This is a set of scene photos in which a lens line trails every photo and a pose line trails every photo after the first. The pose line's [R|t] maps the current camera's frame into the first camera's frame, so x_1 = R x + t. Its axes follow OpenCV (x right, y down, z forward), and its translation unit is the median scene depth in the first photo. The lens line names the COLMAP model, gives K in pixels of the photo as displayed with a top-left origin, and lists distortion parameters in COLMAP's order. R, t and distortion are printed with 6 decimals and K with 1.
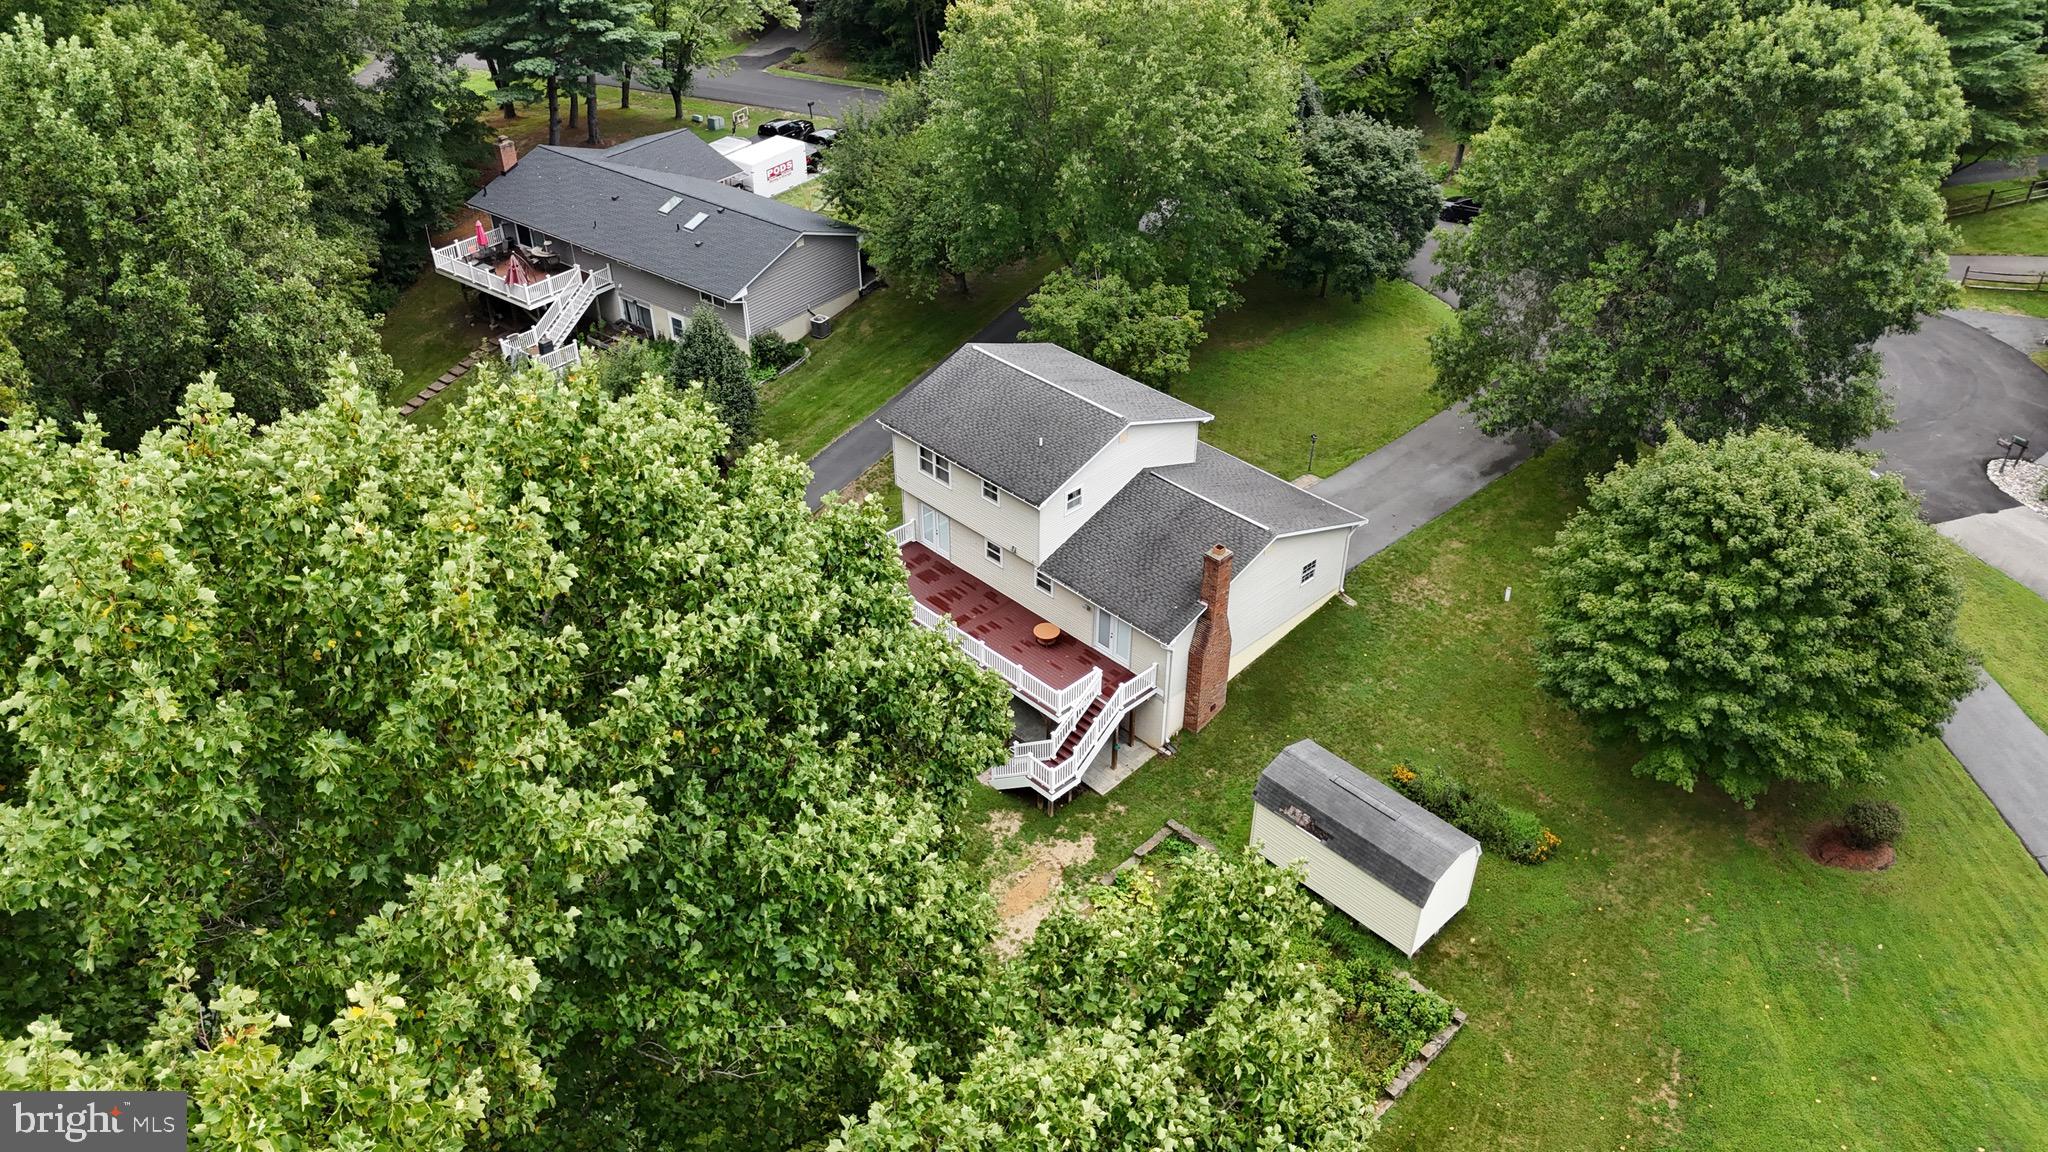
lens RADIAL K [[1505.5, 0, 1024.0], [0, 1505.5, 576.0], [0, 0, 1]] dist [0.009303, 0.002708]
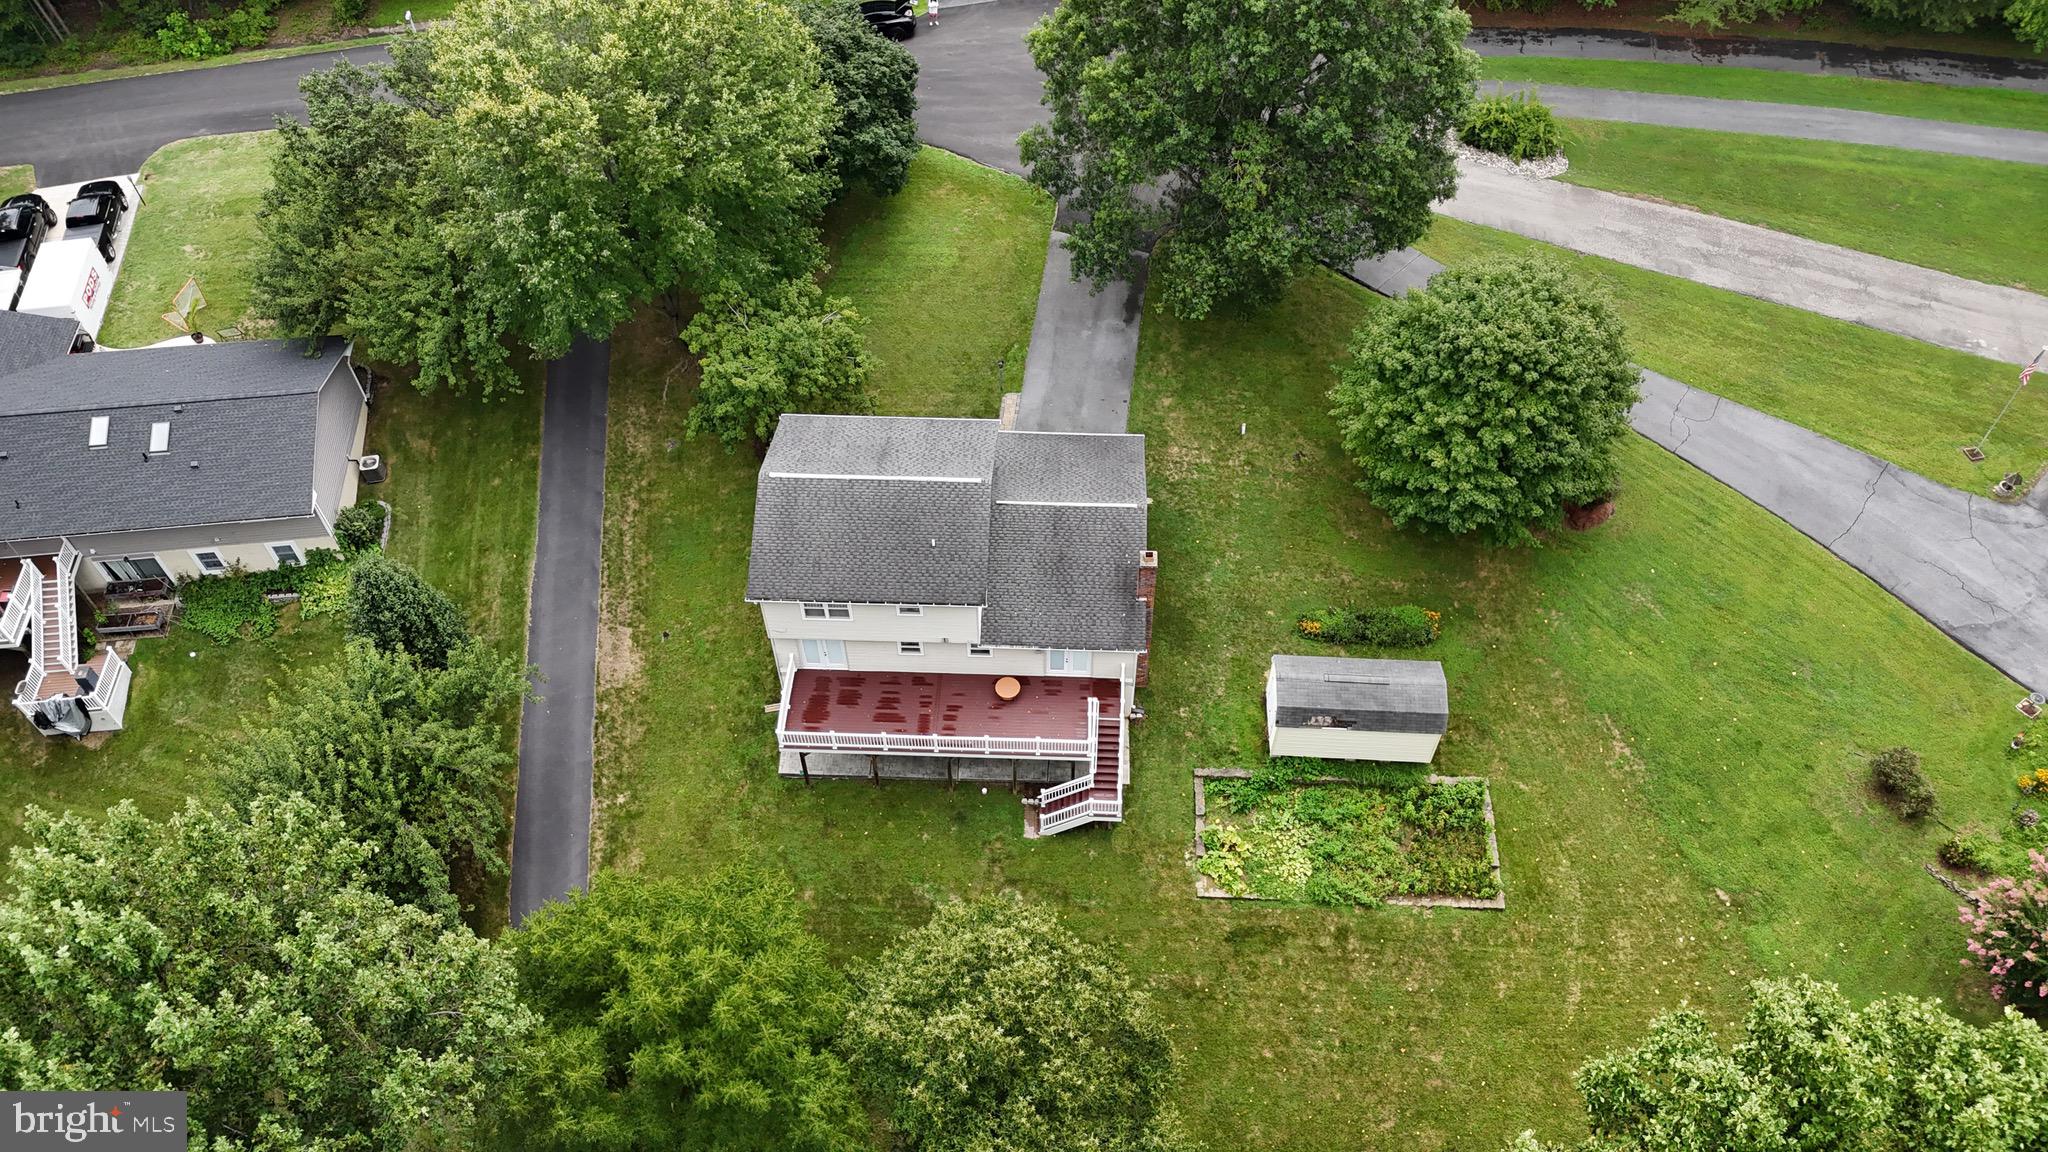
lens RADIAL K [[1519.8, 0, 1024.0], [0, 1519.8, 576.0], [0, 0, 1]] dist [0.034793, -0.000670]
pose [[0.726041, -0.539568, 0.426300, -0.399548], [0.398097, 0.835291, 0.379220, -0.440926], [-0.560699, -0.105621, 0.821255, 0.116919]]
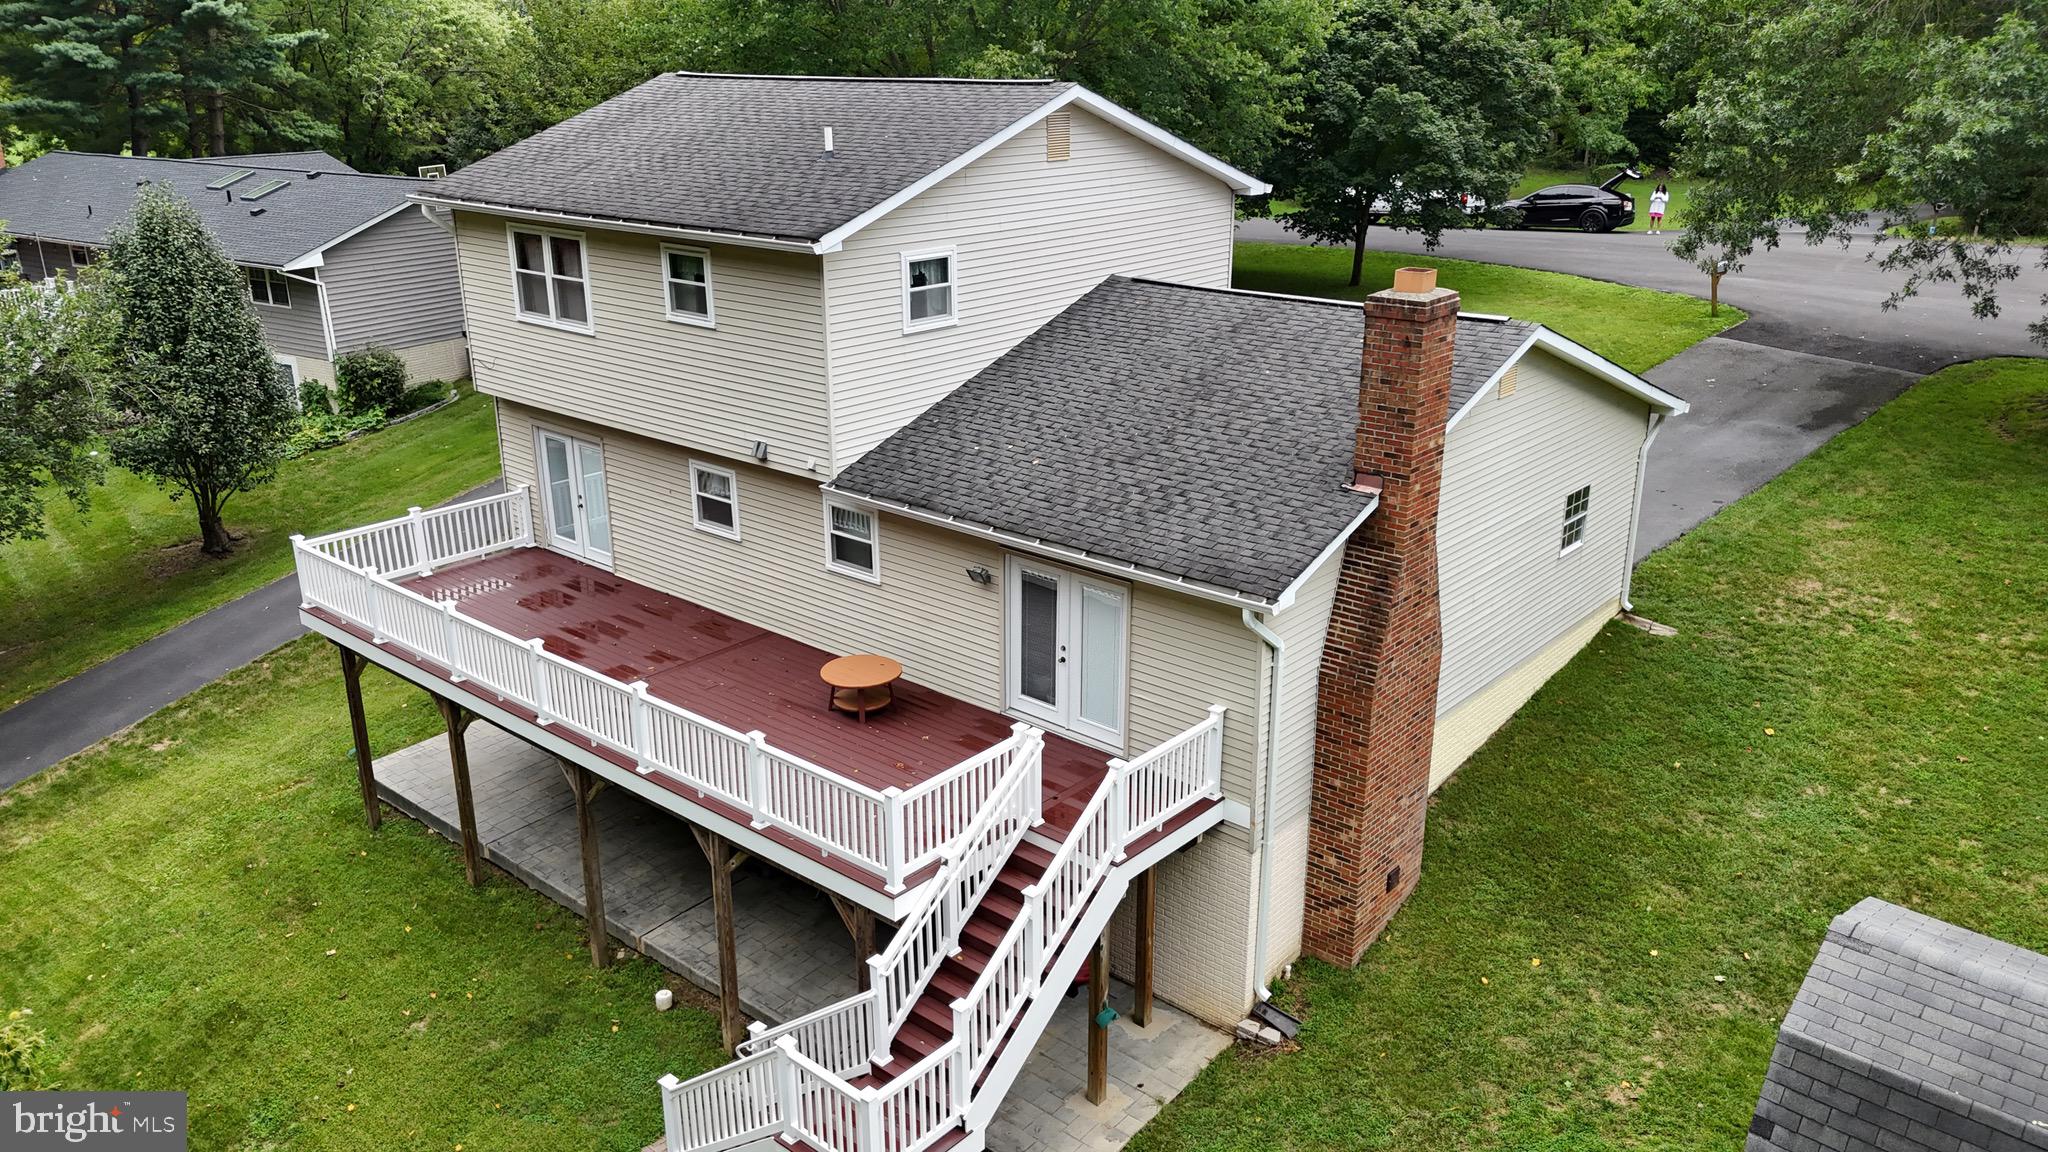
lens RADIAL K [[1505.5, 0, 1024.0], [0, 1505.5, 576.0], [0, 0, 1]] dist [0.009303, 0.002708]
pose [[0.996021, -0.030880, 0.083601, 0.024394], [0.052058, 0.962976, -0.264513, 0.106325], [-0.072338, 0.267813, 0.960752, 0.690081]]
